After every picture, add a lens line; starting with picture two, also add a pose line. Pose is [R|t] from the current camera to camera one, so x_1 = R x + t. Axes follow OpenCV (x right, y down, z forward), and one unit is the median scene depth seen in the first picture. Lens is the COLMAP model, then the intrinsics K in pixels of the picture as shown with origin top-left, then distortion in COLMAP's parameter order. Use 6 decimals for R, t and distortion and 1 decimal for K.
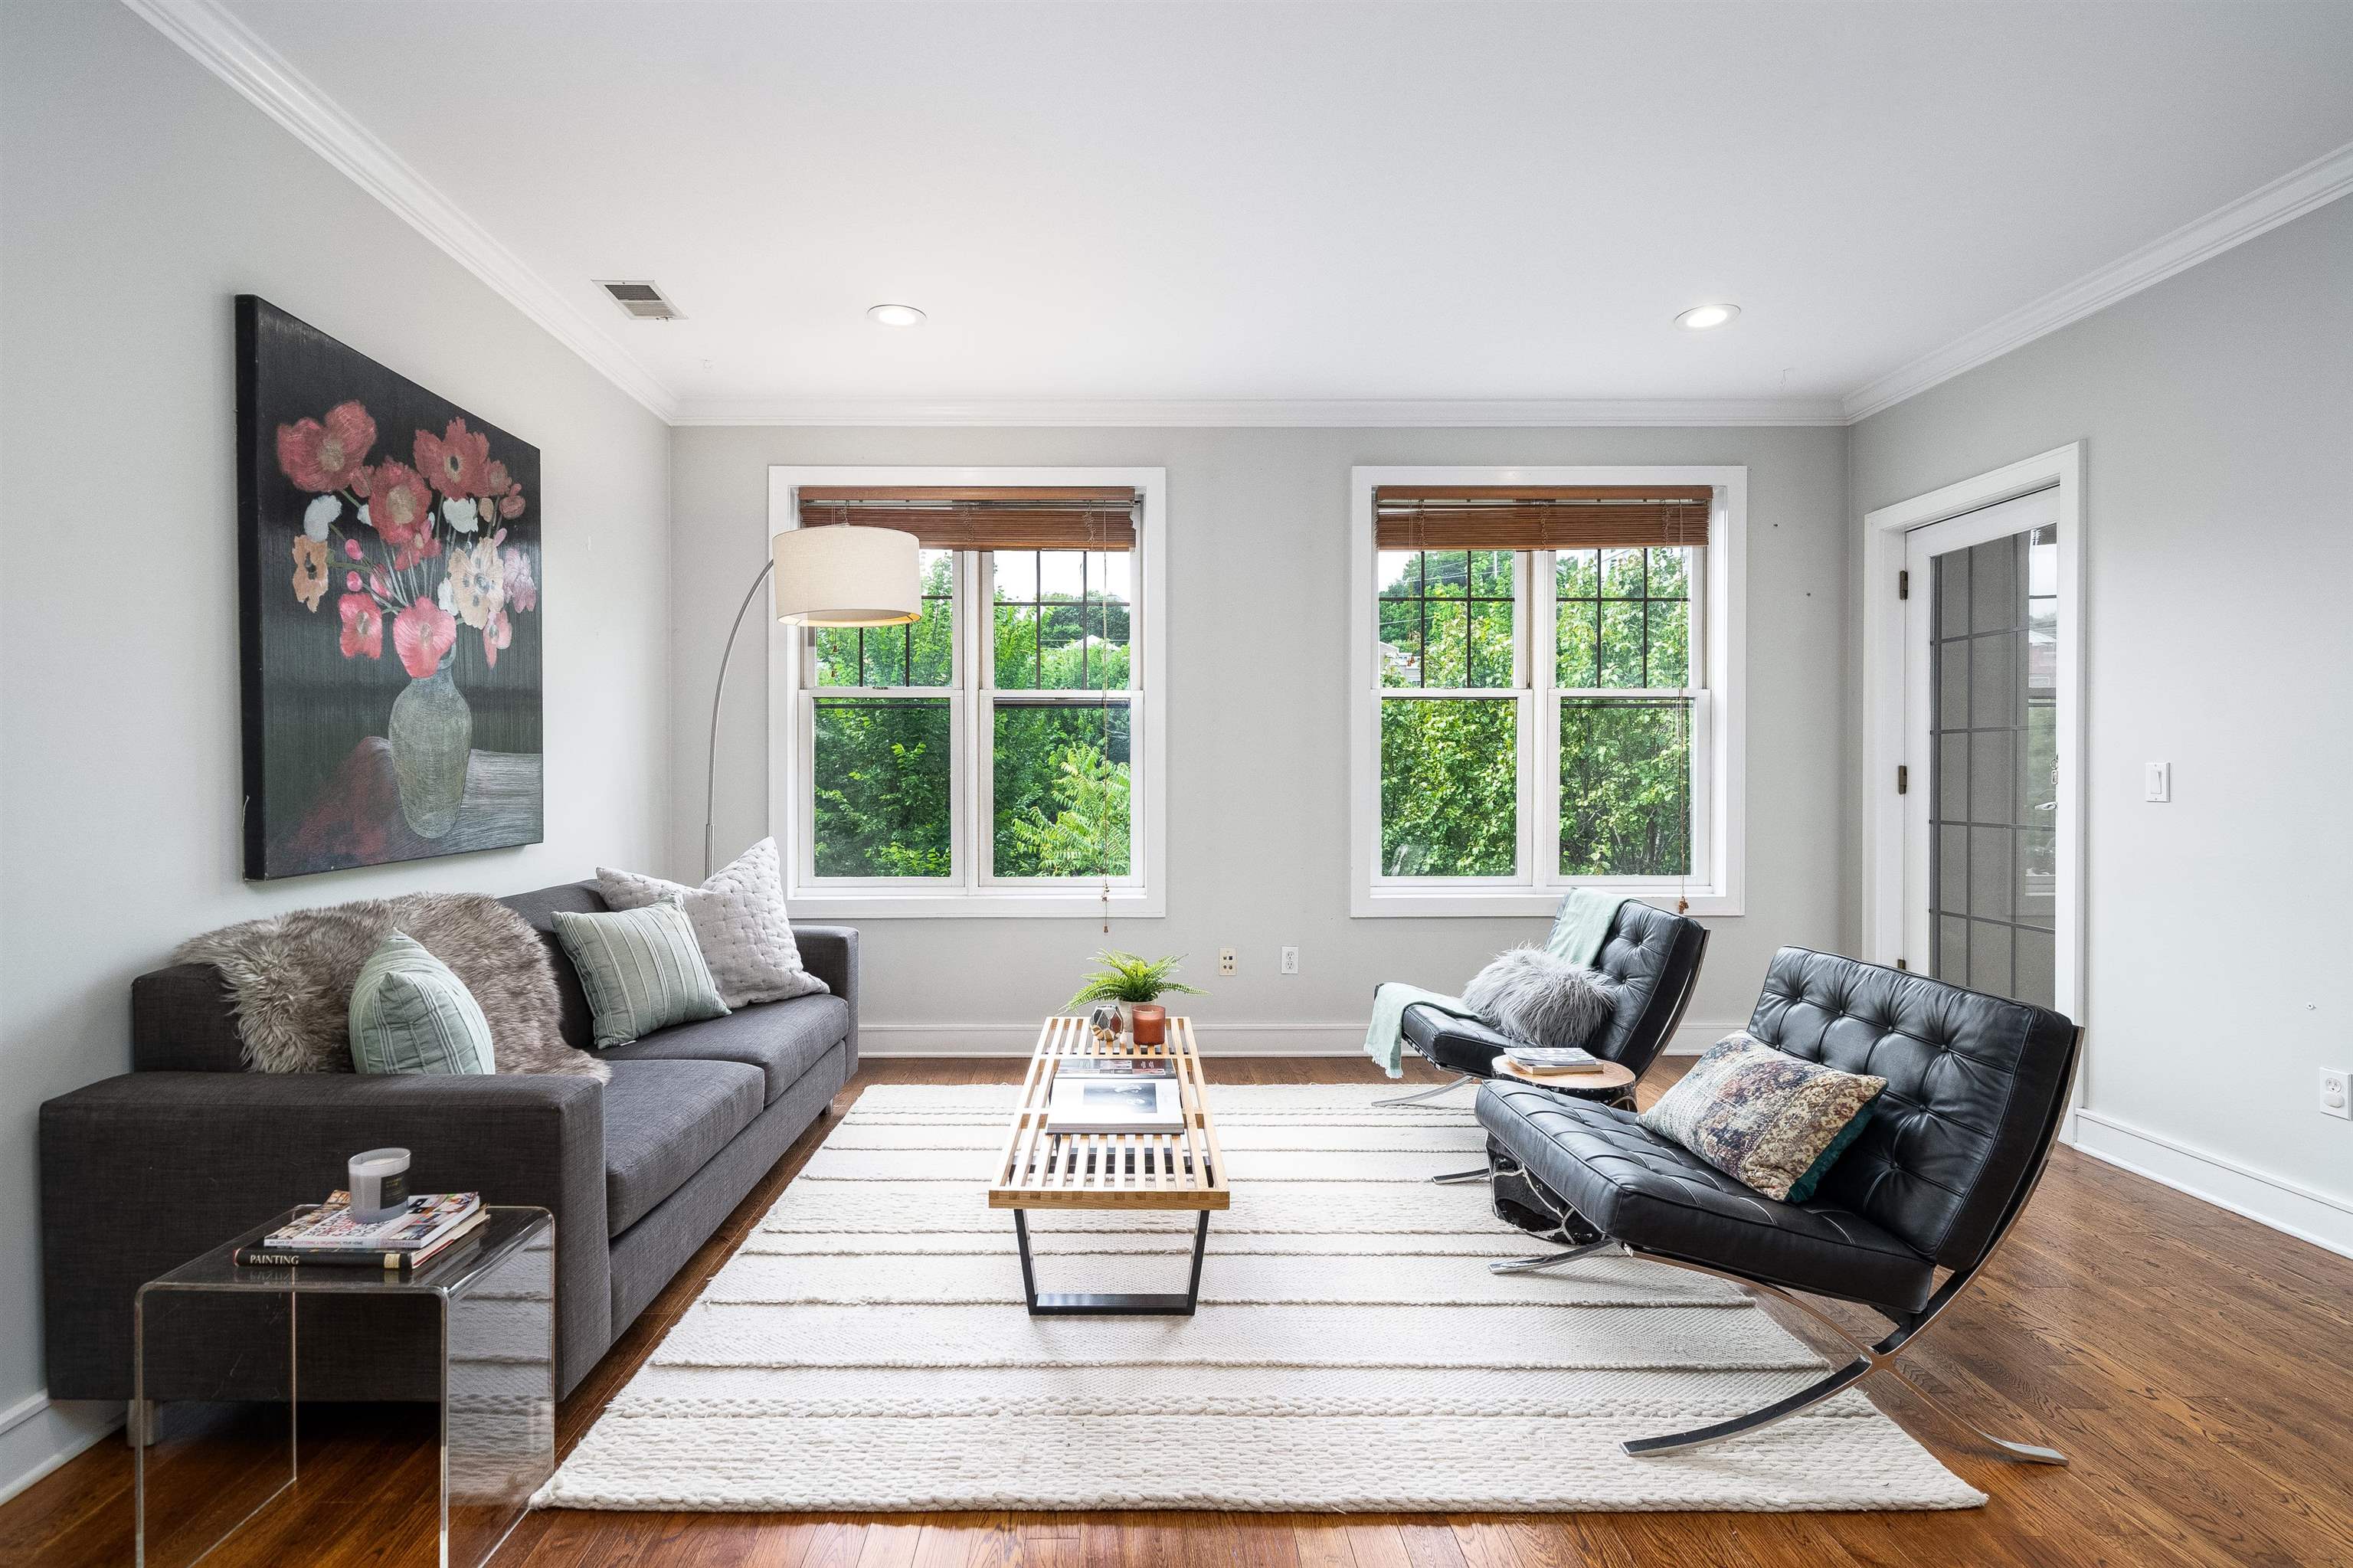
lens RADIAL K [[1142.8, 0, 1130.9], [0, 1142.8, 779.1], [0, 0, 1]] dist [0.001054, 0.000460]
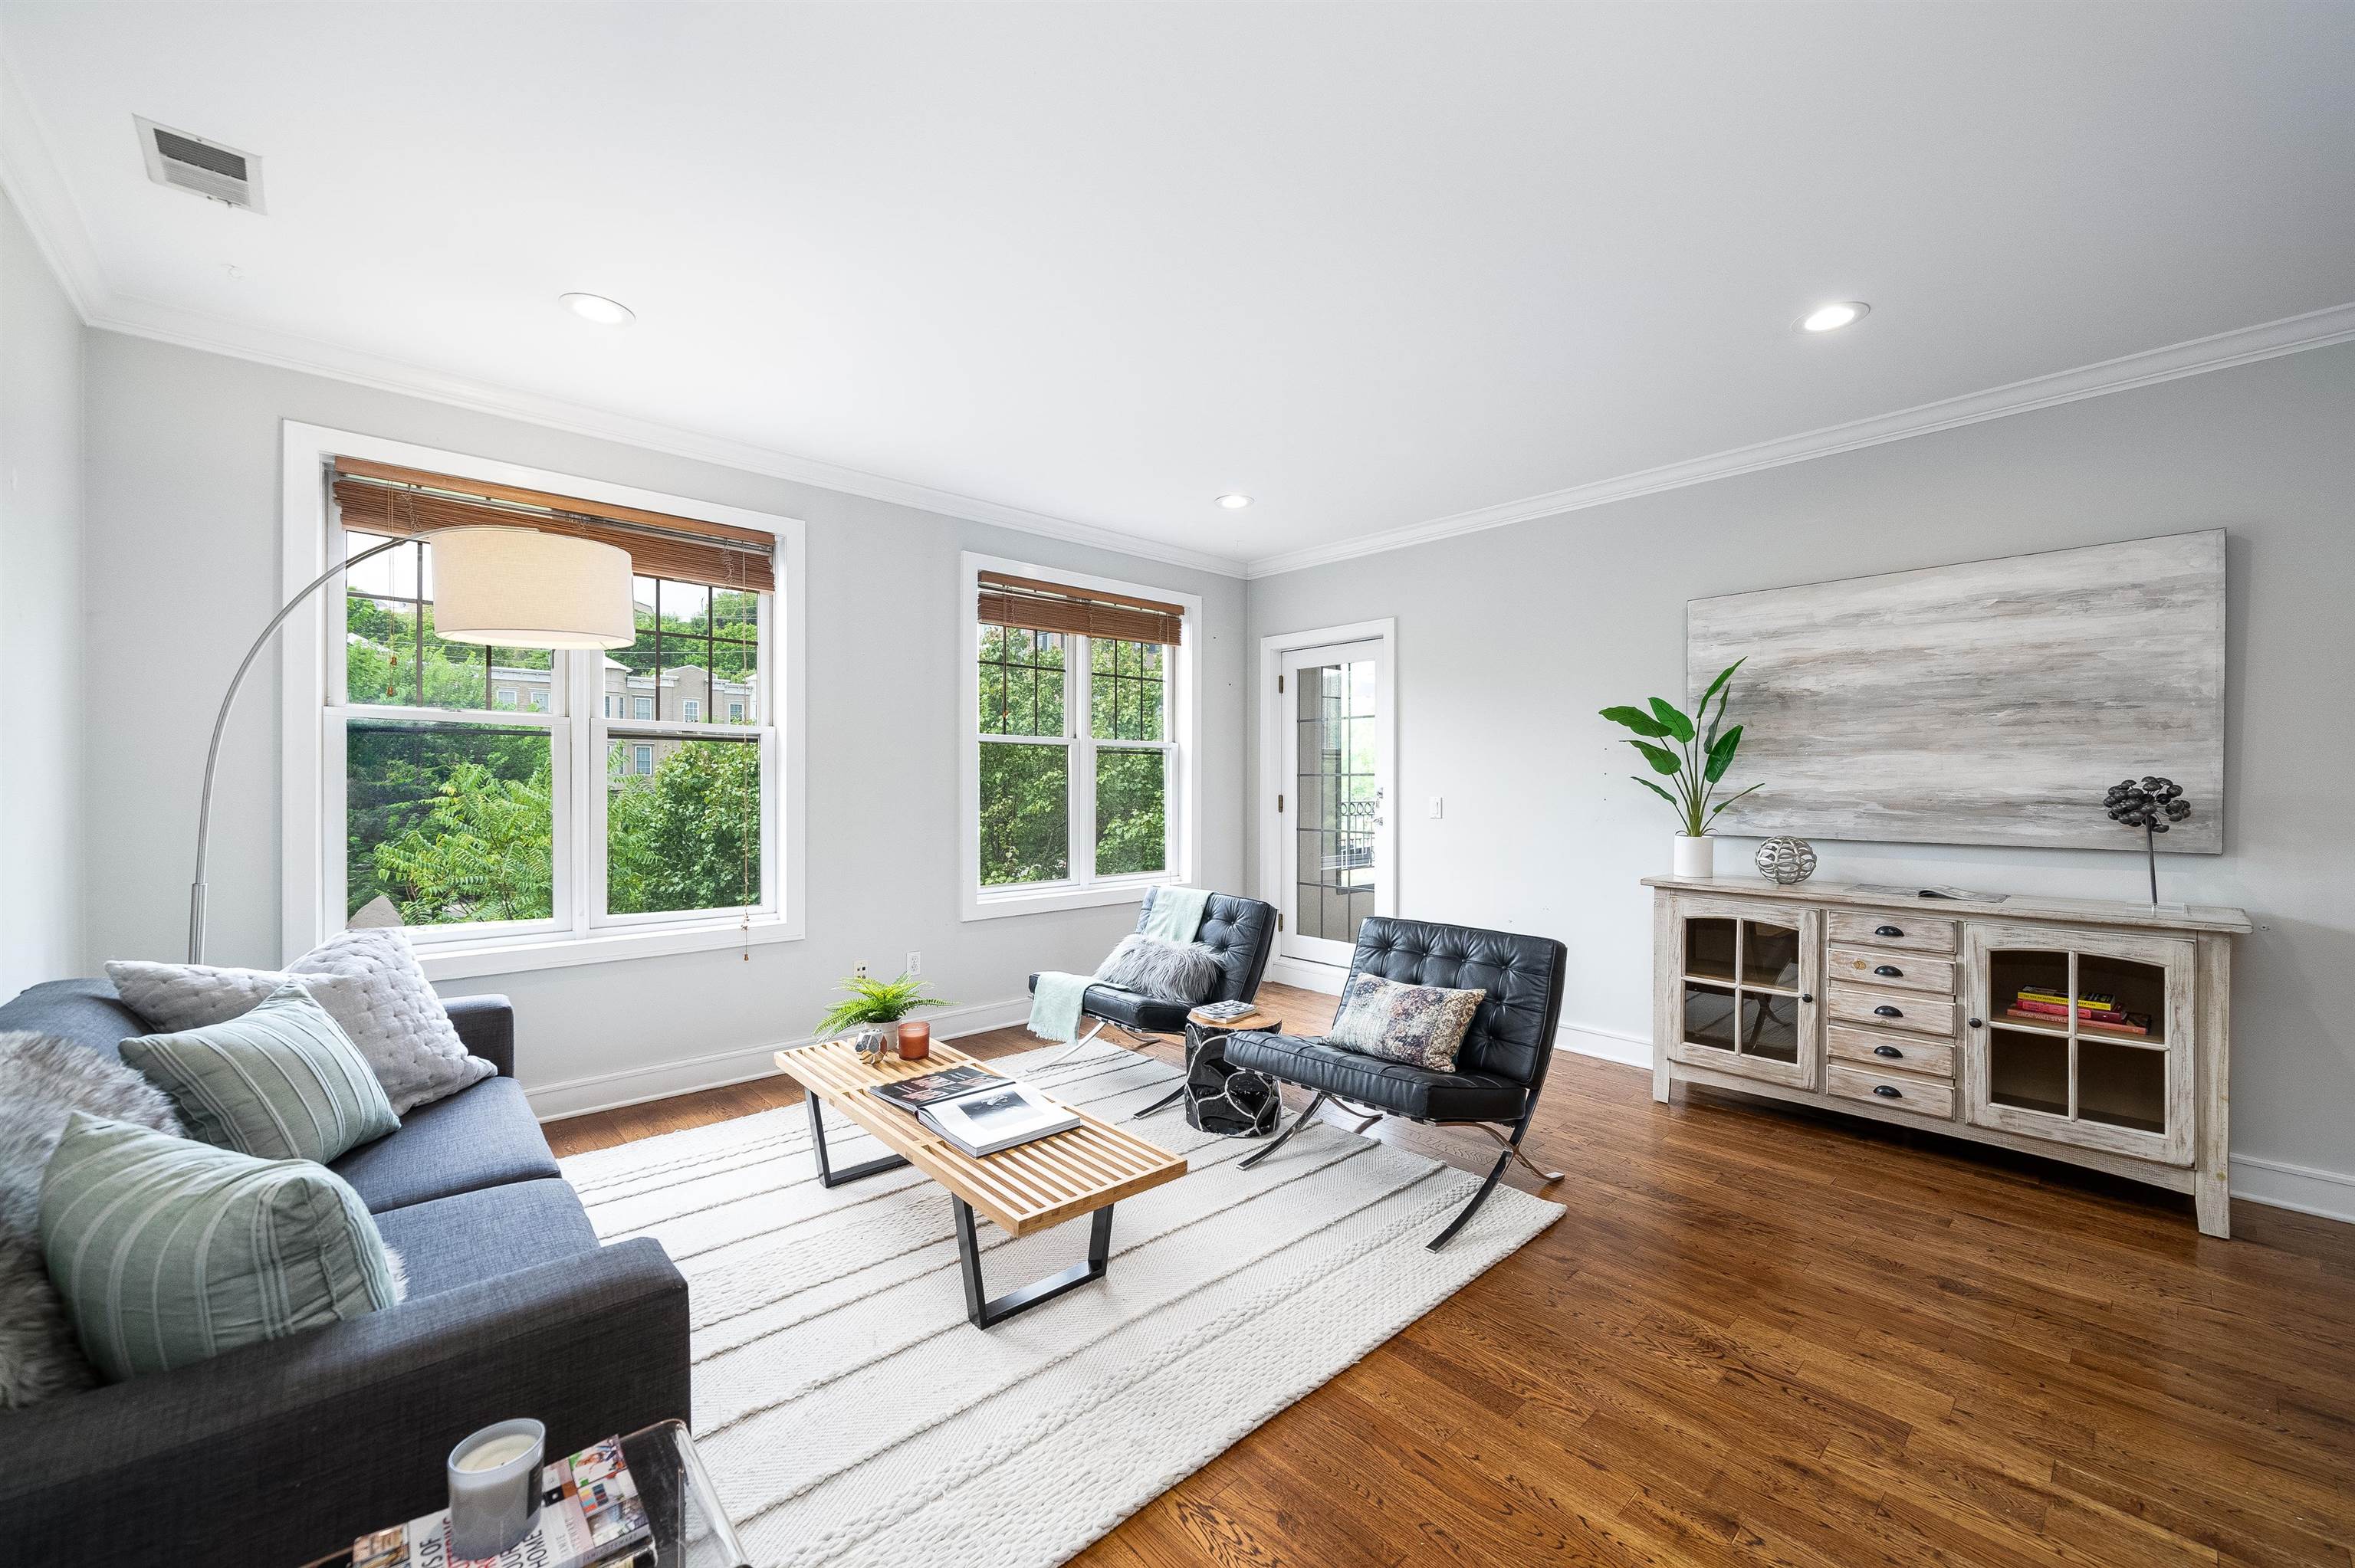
lens RADIAL K [[901.9, 0, 1190.0], [0, 901.9, 787.5], [0, 0, 1]] dist [-0.005689, -0.000170]
pose [[0.739212, -0.000654, 0.673473, -0.393657], [0.000942, 1.000000, -0.000063, -0.031000], [-0.673472, 0.000681, 0.739212, 0.187551]]
